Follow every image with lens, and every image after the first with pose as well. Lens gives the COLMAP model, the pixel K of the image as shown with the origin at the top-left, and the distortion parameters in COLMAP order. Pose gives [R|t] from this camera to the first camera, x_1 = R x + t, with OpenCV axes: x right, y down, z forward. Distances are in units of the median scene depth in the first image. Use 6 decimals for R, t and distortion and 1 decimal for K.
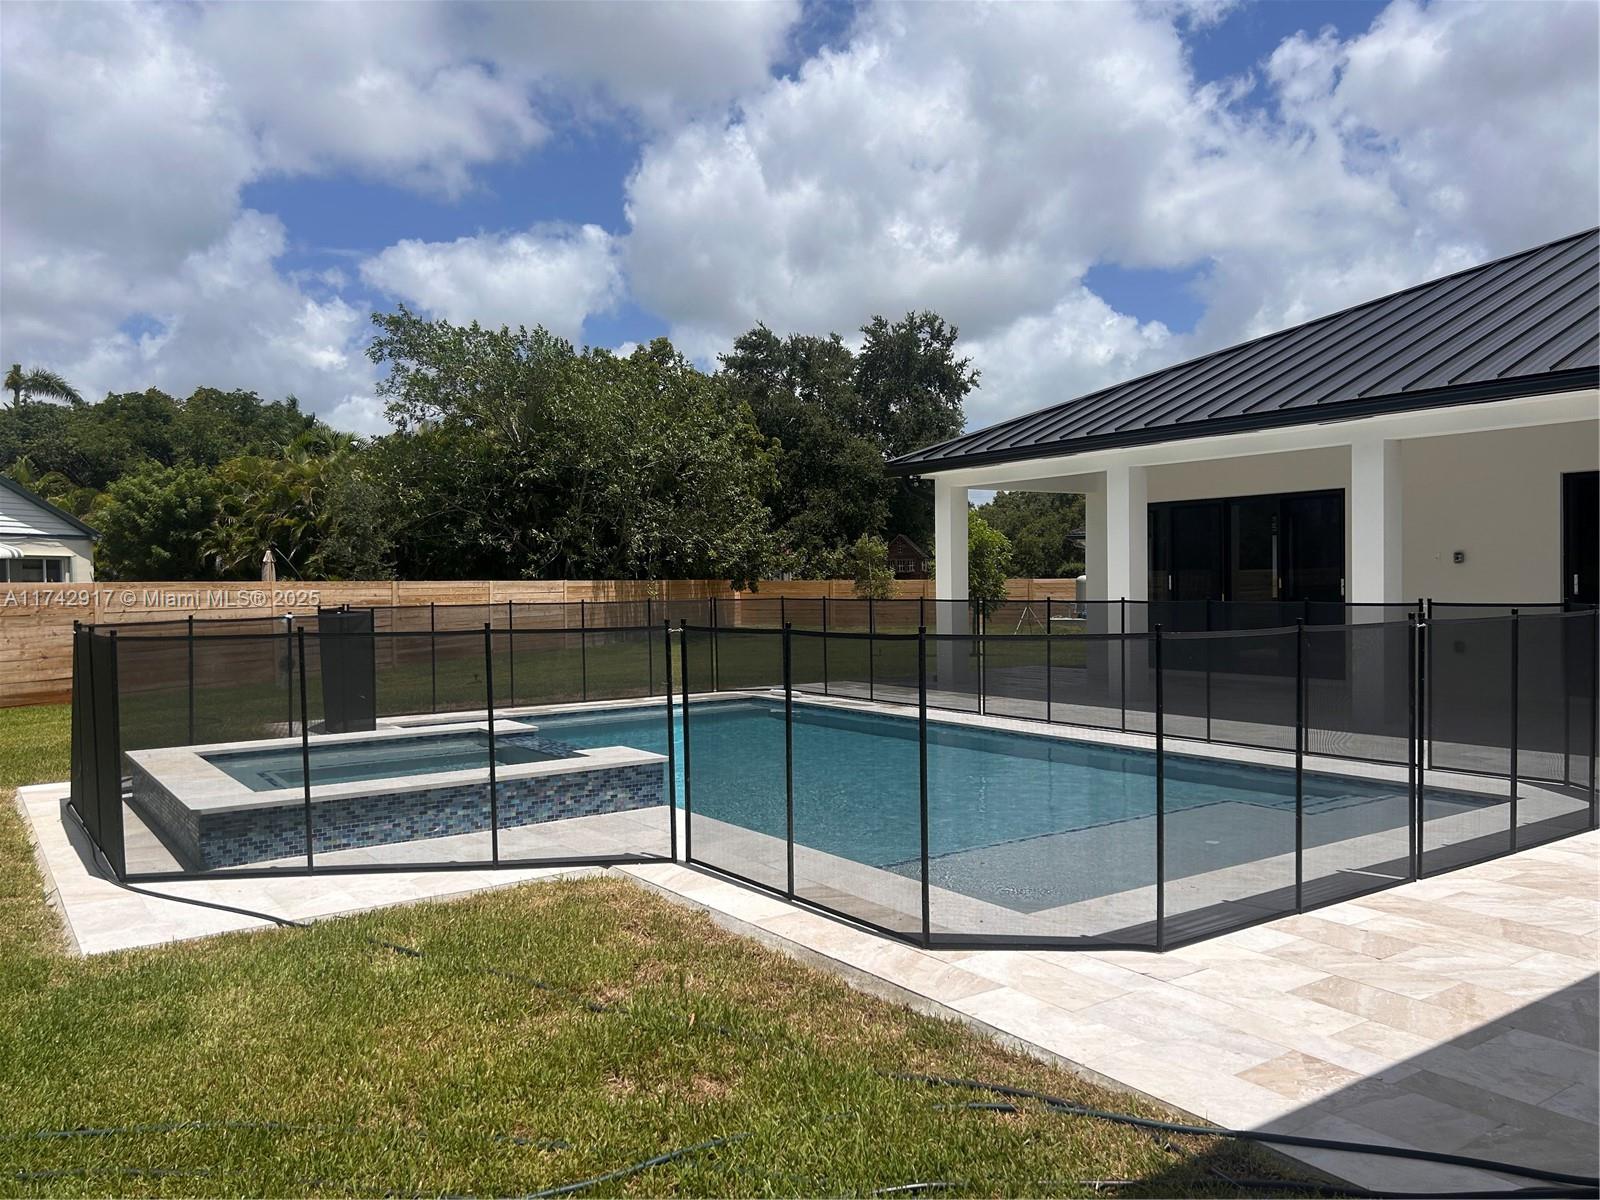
lens RADIAL K [[1200.8, 0, 796.3], [0, 1200.8, 599.2], [0, 0, 1]] dist [0.067395, -0.082698]
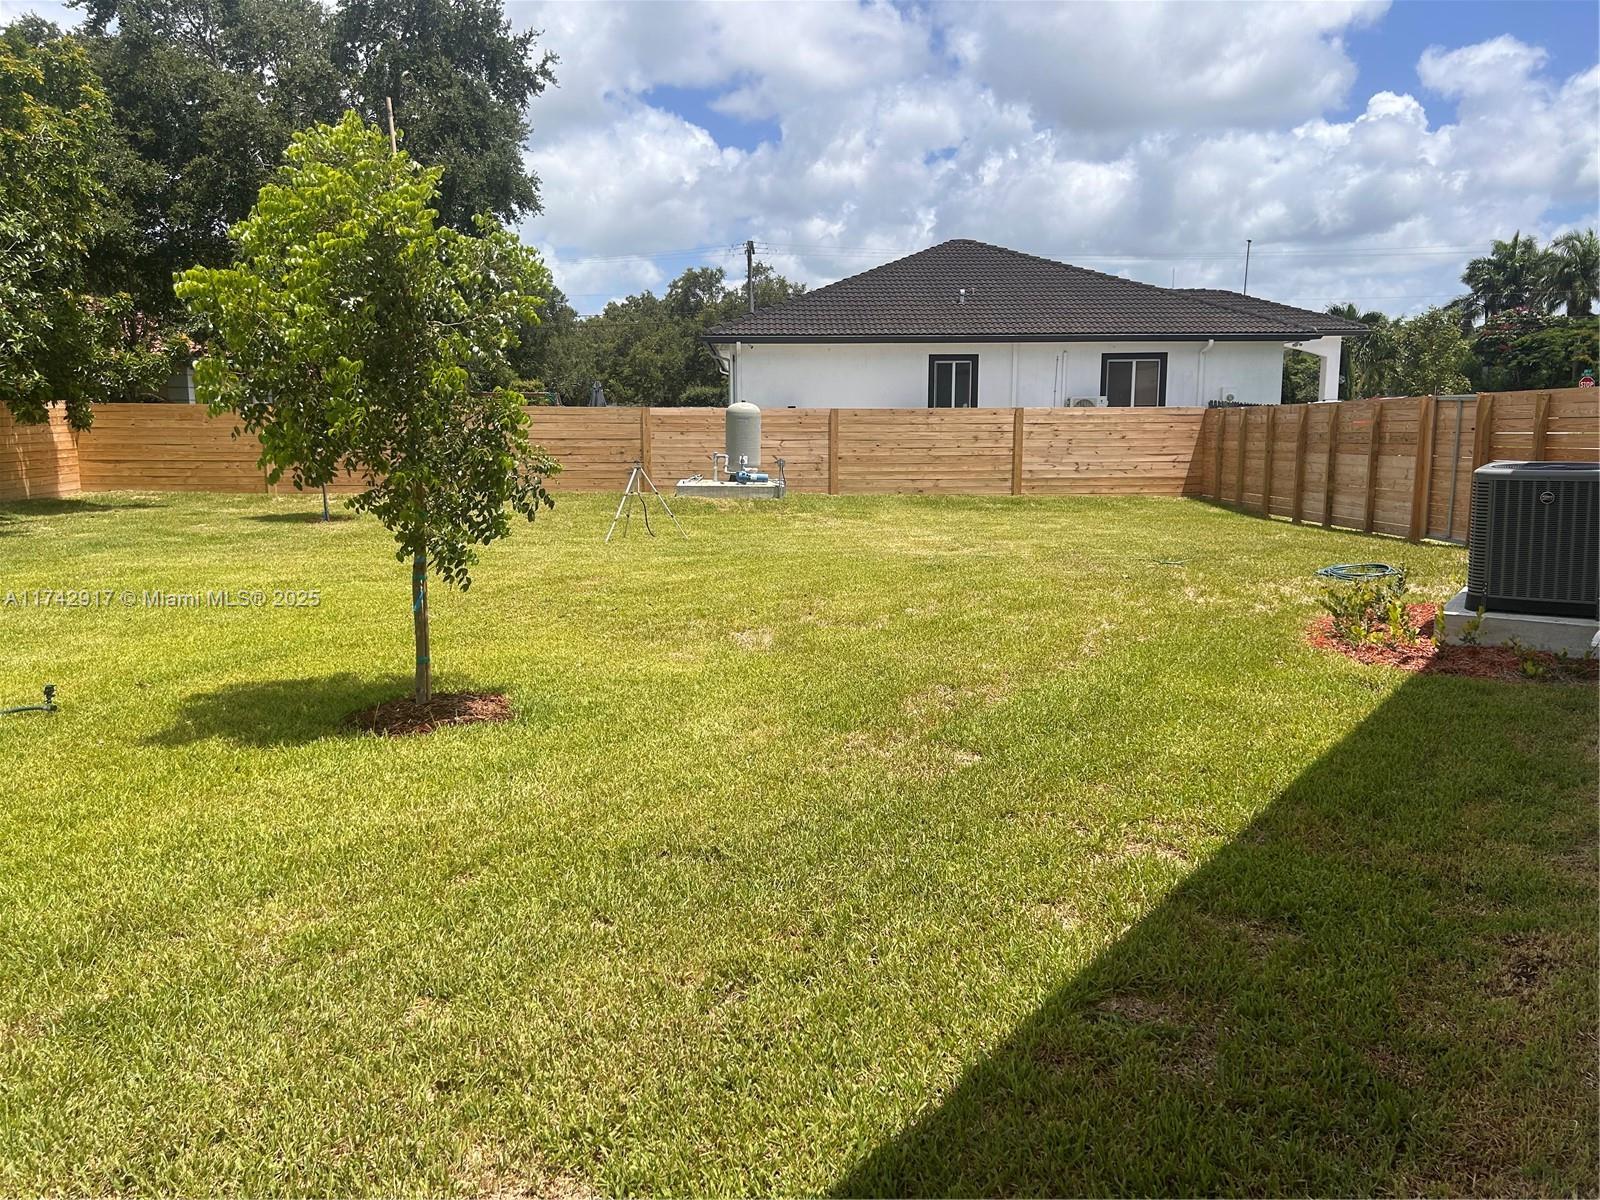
lens RADIAL K [[1200.8, 0, 799.0], [0, 1200.8, 590.1], [0, 0, 1]] dist [0.067395, -0.082698]
pose [[0.950651, -0.037619, 0.307974, 0.073193], [-0.004257, 0.990948, 0.134182, -0.006502], [-0.310234, -0.128871, 0.941885, 0.369031]]
